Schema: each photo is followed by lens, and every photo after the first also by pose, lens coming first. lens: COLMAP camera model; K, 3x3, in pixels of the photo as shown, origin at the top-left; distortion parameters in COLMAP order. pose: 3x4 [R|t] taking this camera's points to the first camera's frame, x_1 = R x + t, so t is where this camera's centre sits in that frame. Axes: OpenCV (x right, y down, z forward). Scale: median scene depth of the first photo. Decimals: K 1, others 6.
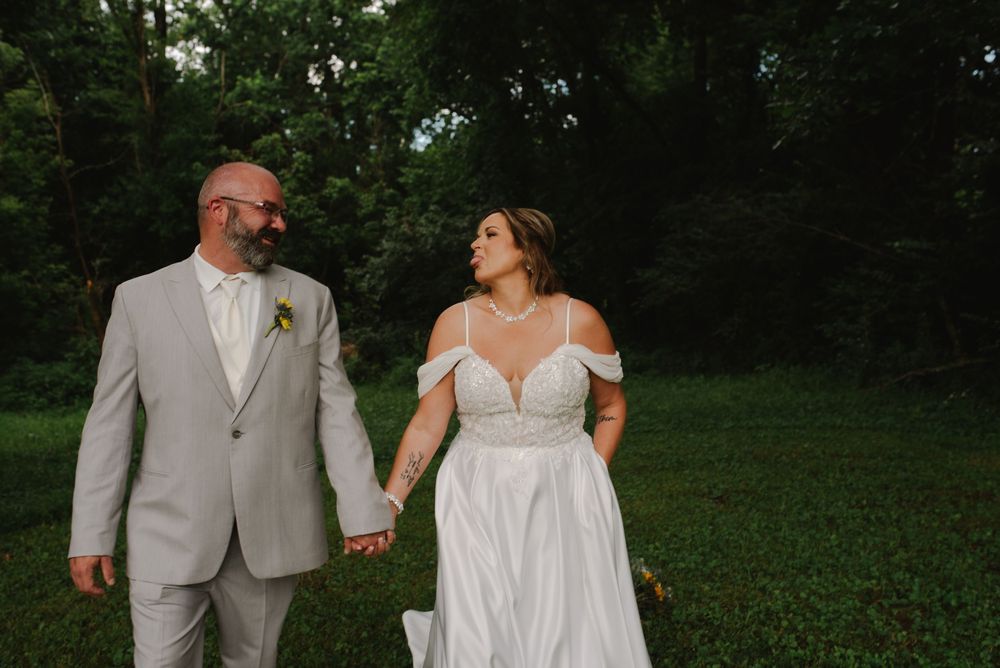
lens RADIAL K [[951.0, 0, 500.5], [0, 951.0, 336.8], [0, 0, 1]] dist [-0.024456, 0.000000]
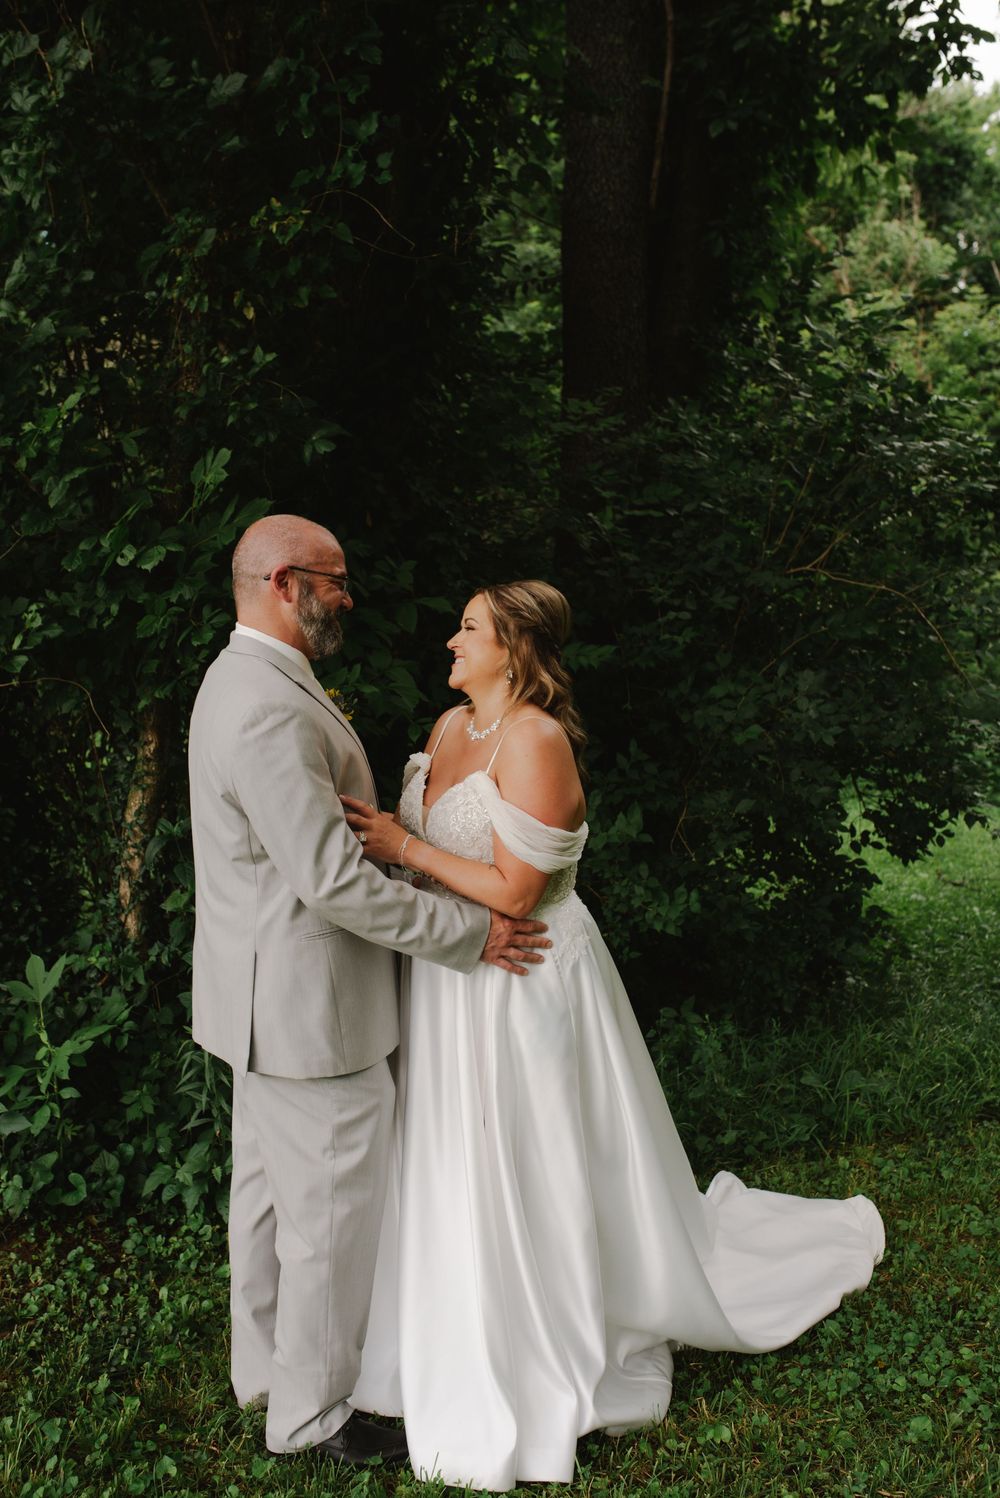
lens RADIAL K [[1424.7, 0, 501.0], [0, 1424.7, 750.6], [0, 0, 1]] dist [-0.024456, 0.000000]
pose [[0.749780, 0.073279, -0.657617, -0.084010], [-0.044726, 0.997188, 0.060124, -0.000004], [0.660174, -0.015667, 0.750949, 0.056708]]
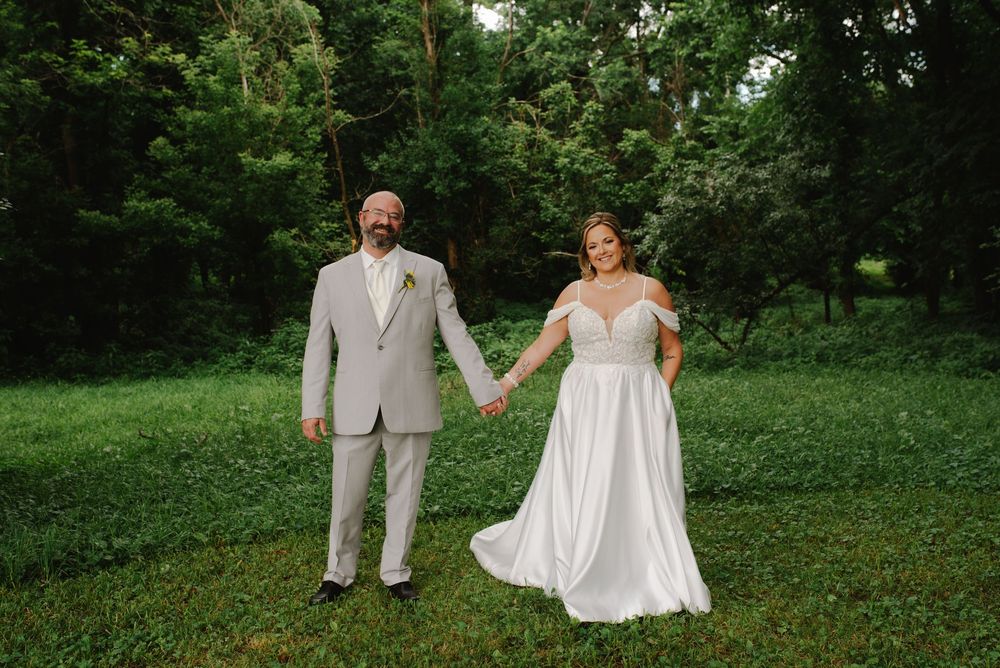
lens RADIAL K [[951.0, 0, 503.1], [0, 951.0, 331.9], [0, 0, 1]] dist [-0.024456, 0.000000]
pose [[0.944682, 0.039516, -0.325600, 0.017904], [-0.029218, 0.998908, 0.036458, -0.005533], [0.326685, -0.024928, 0.944805, 0.134606]]
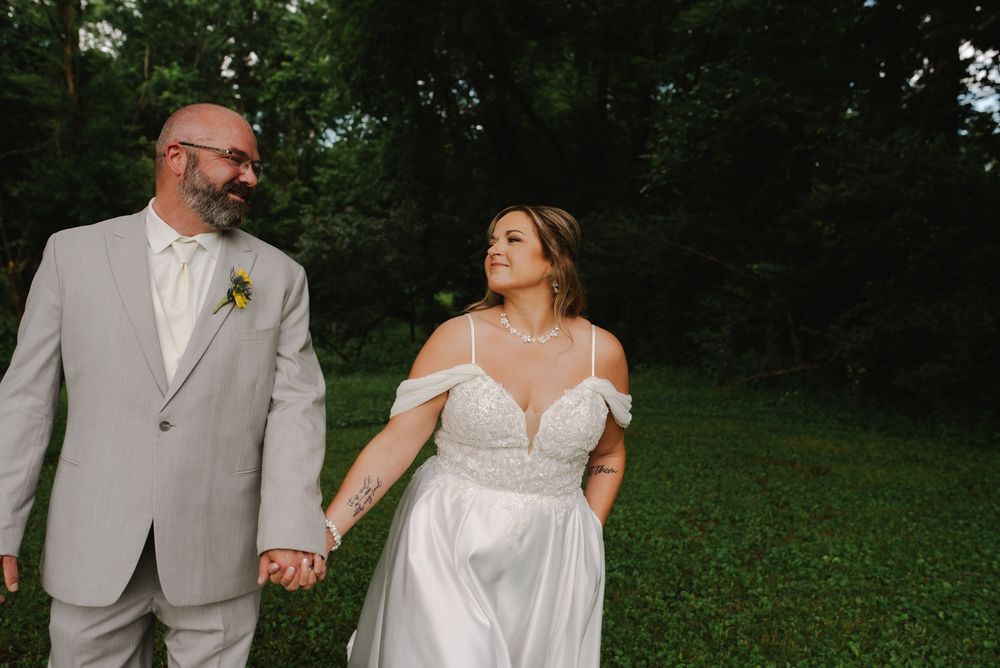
lens RADIAL K [[951.0, 0, 503.8], [0, 951.0, 334.4], [0, 0, 1]] dist [-0.024456, 0.000000]
pose [[0.993108, 0.041418, 0.109638, -0.009665], [-0.041020, 0.999141, -0.005880, 0.003579], [-0.109788, 0.001342, 0.993954, -0.075687]]
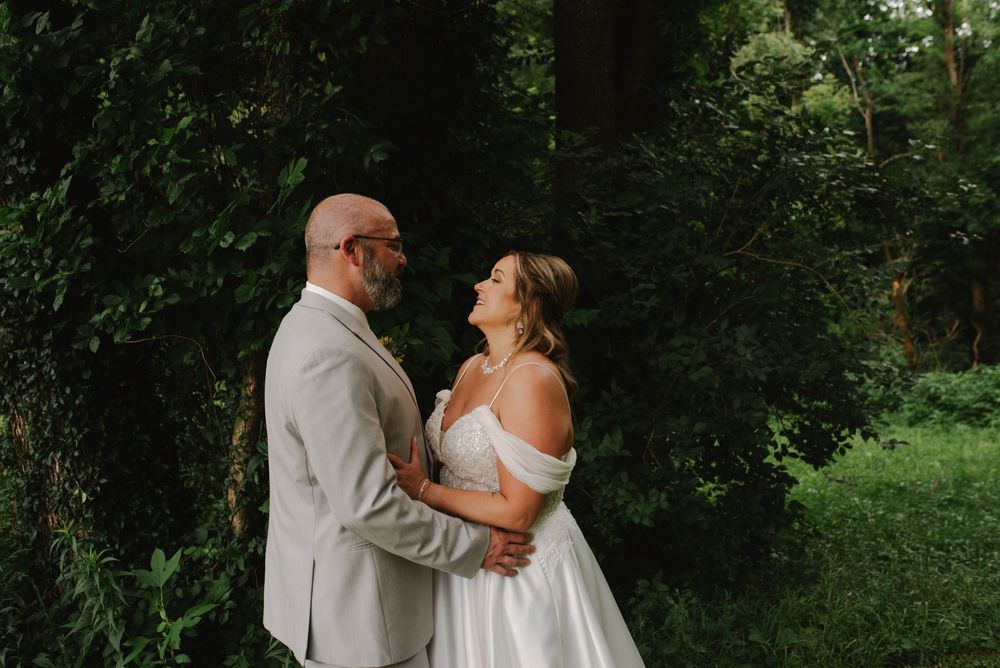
lens RADIAL K [[951.0, 0, 499.3], [0, 951.0, 336.3], [0, 0, 1]] dist [-0.024456, 0.000000]
pose [[0.740731, 0.026052, -0.671297, -0.098315], [-0.032537, 0.999466, 0.002886, 0.001918], [0.671014, 0.019704, 0.741183, 0.072350]]
